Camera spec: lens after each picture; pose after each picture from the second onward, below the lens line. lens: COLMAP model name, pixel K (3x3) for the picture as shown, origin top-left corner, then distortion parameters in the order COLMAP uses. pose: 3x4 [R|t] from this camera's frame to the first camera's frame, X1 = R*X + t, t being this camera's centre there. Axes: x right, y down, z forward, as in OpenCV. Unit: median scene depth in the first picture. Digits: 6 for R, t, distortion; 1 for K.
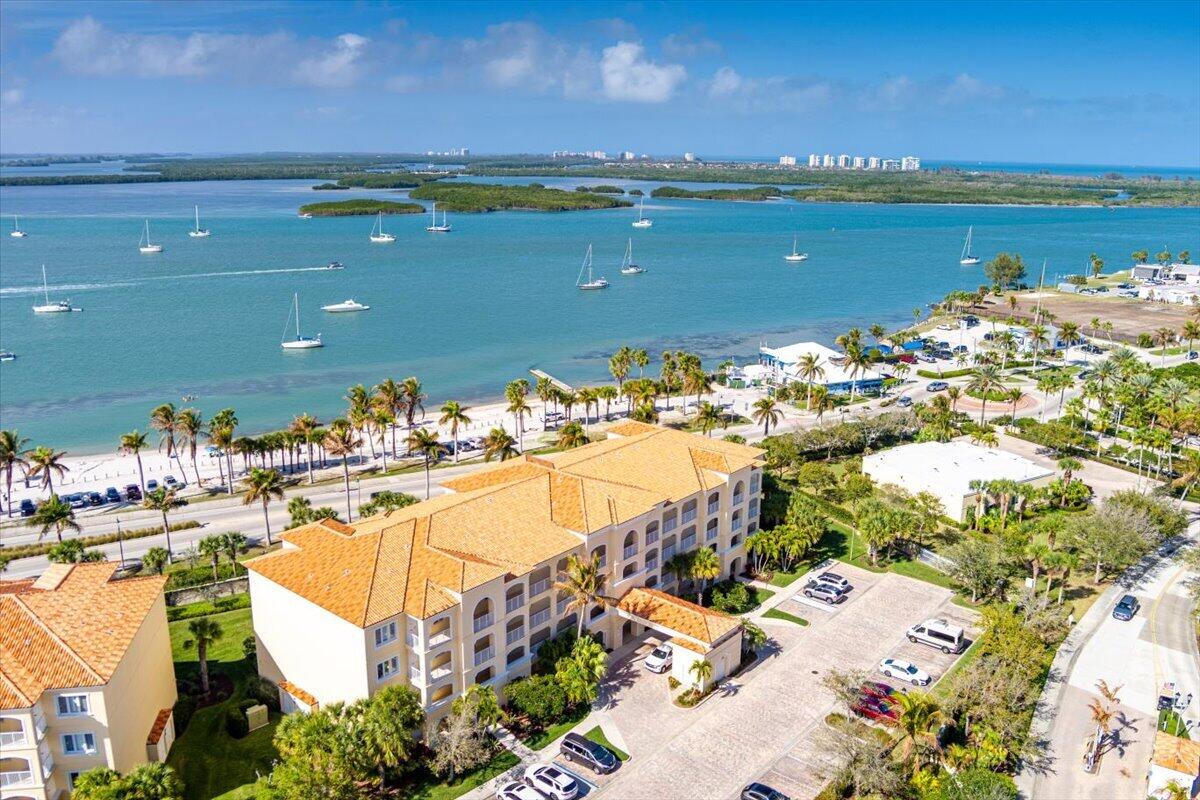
lens RADIAL K [[950.6, 0, 590.7], [0, 950.6, 404.4], [0, 0, 1]] dist [-0.071102, 0.012703]
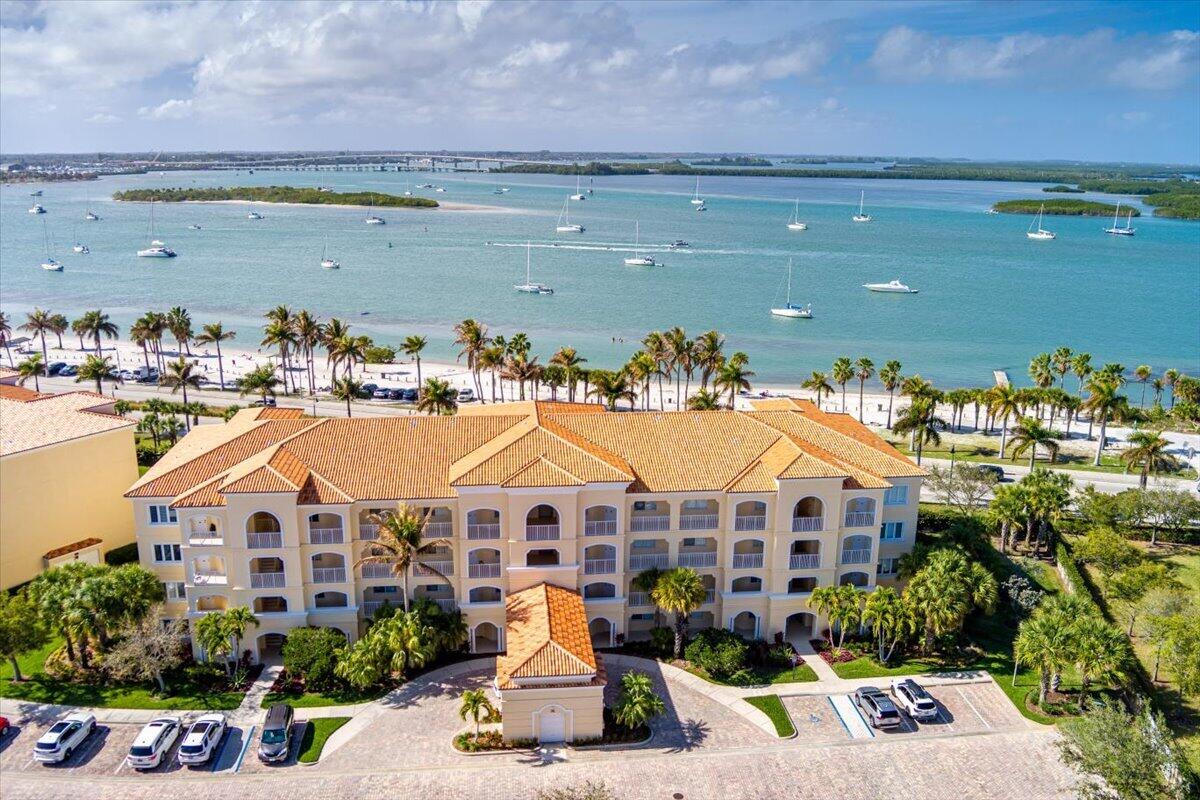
lens RADIAL K [[963.3, 0, 596.0], [0, 963.3, 397.7], [0, 0, 1]] dist [-0.080895, 0.022726]
pose [[0.722070, 0.168459, -0.670997, 0.183537], [-0.179655, 0.982286, 0.053281, 0.002457], [0.668086, 0.082075, 0.739543, 0.157000]]
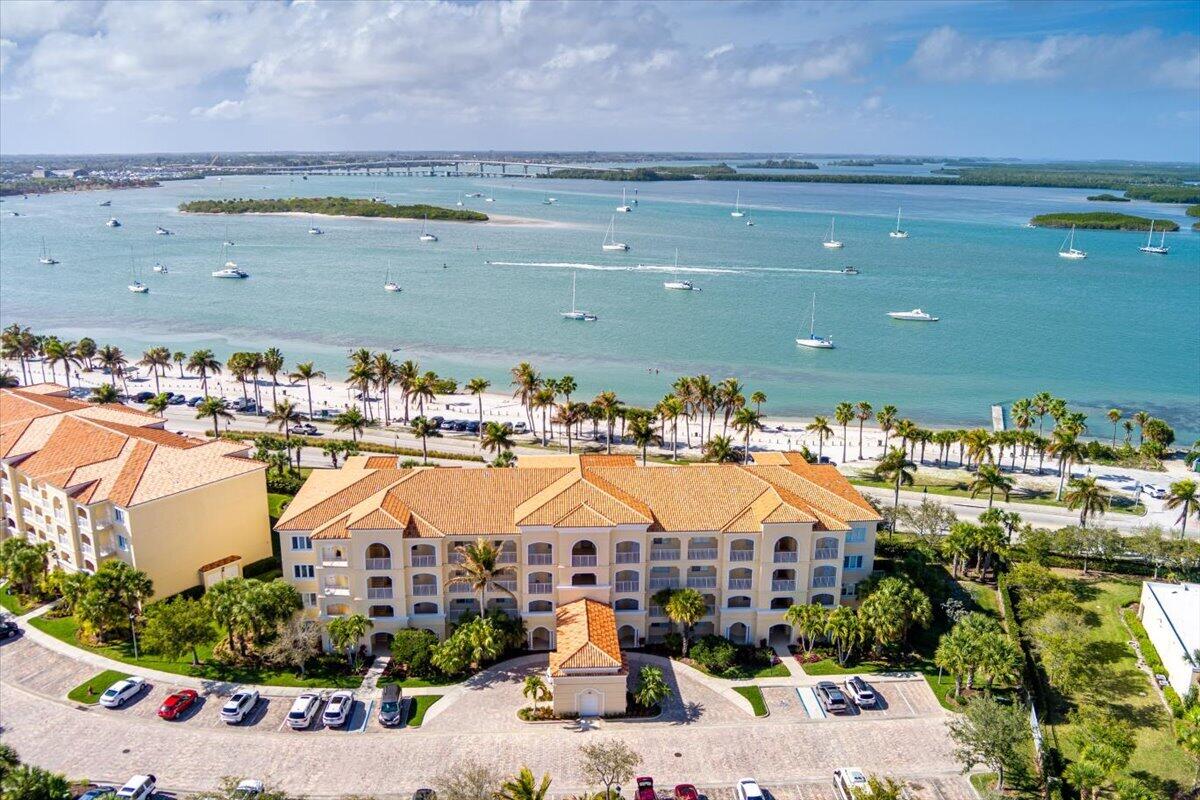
lens RADIAL K [[963.3, 0, 596.0], [0, 963.3, 397.7], [0, 0, 1]] dist [-0.080895, 0.022726]
pose [[0.688628, 0.175897, -0.703457, 0.238378], [-0.186212, 0.980495, 0.062882, -0.024109], [0.700797, 0.087689, 0.707951, 0.098187]]
